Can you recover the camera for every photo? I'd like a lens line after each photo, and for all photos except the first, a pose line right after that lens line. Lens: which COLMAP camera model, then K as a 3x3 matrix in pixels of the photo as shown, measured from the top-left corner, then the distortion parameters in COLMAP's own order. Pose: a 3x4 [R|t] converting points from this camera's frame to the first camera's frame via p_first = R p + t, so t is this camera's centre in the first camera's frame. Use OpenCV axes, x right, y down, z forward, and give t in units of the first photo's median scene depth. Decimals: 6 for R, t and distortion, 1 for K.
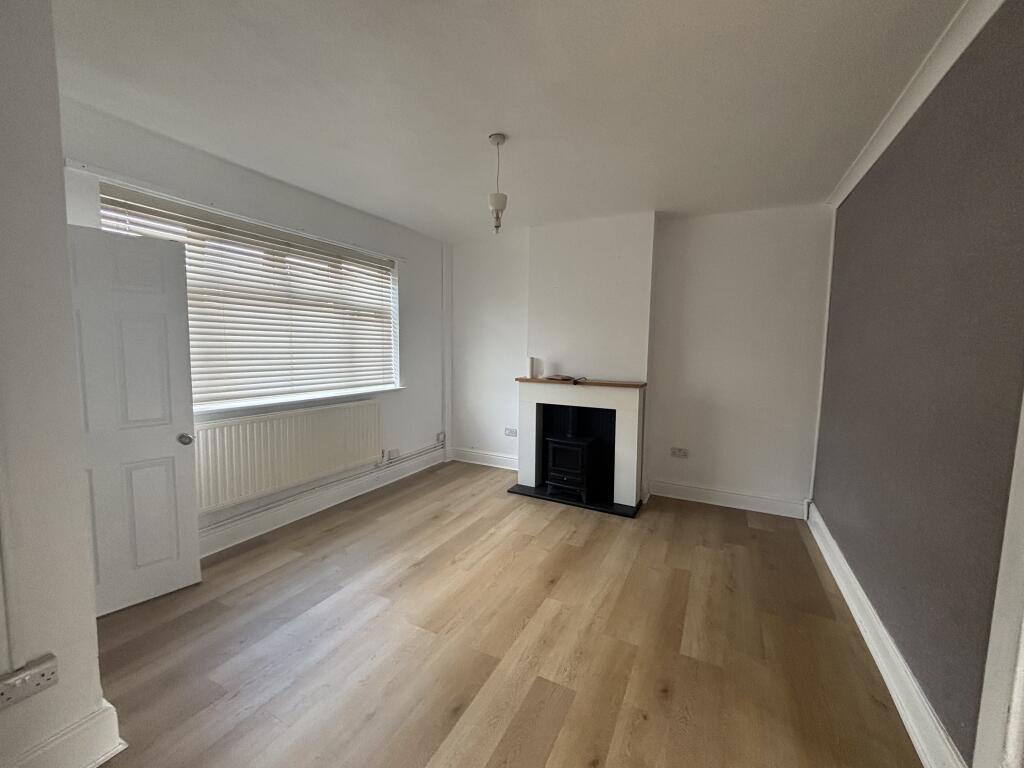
lens RADIAL K [[417.0, 0, 520.3], [0, 417.0, 386.3], [0, 0, 1]] dist [0.006999, -0.000726]
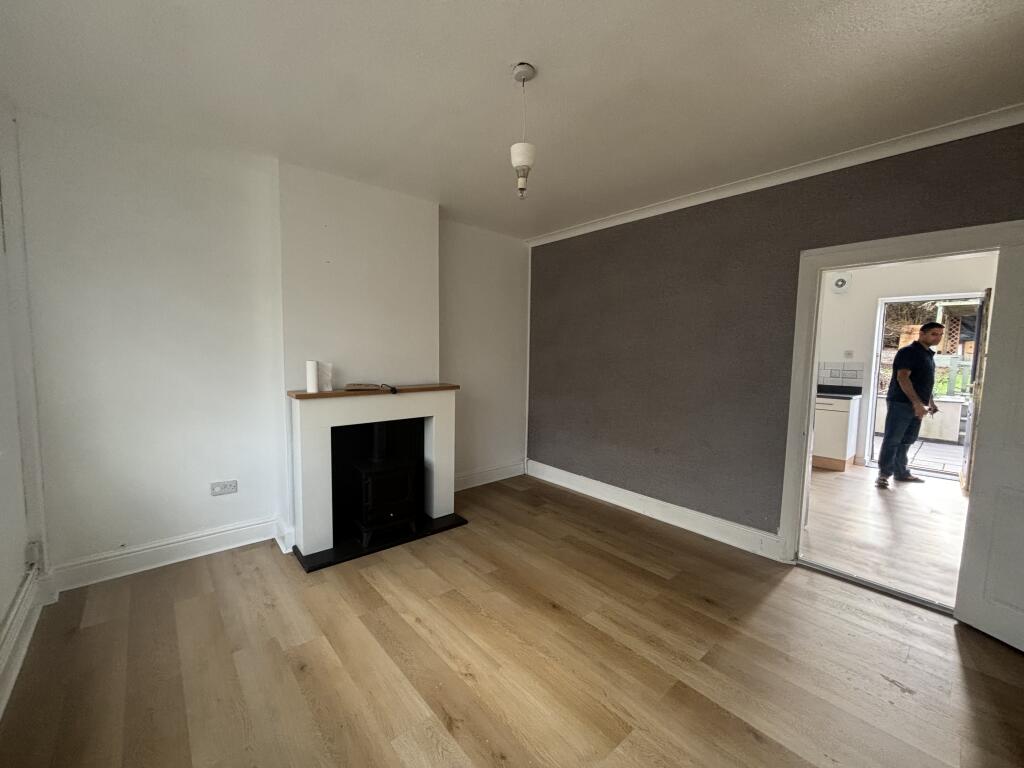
lens RADIAL K [[417.0, 0, 517.3], [0, 417.0, 379.9], [0, 0, 1]] dist [0.006999, -0.000726]
pose [[0.379296, -0.087640, 0.921115, -0.535214], [0.078191, 0.994979, 0.062471, -0.064657], [-0.921966, 0.048328, 0.384245, 0.494834]]
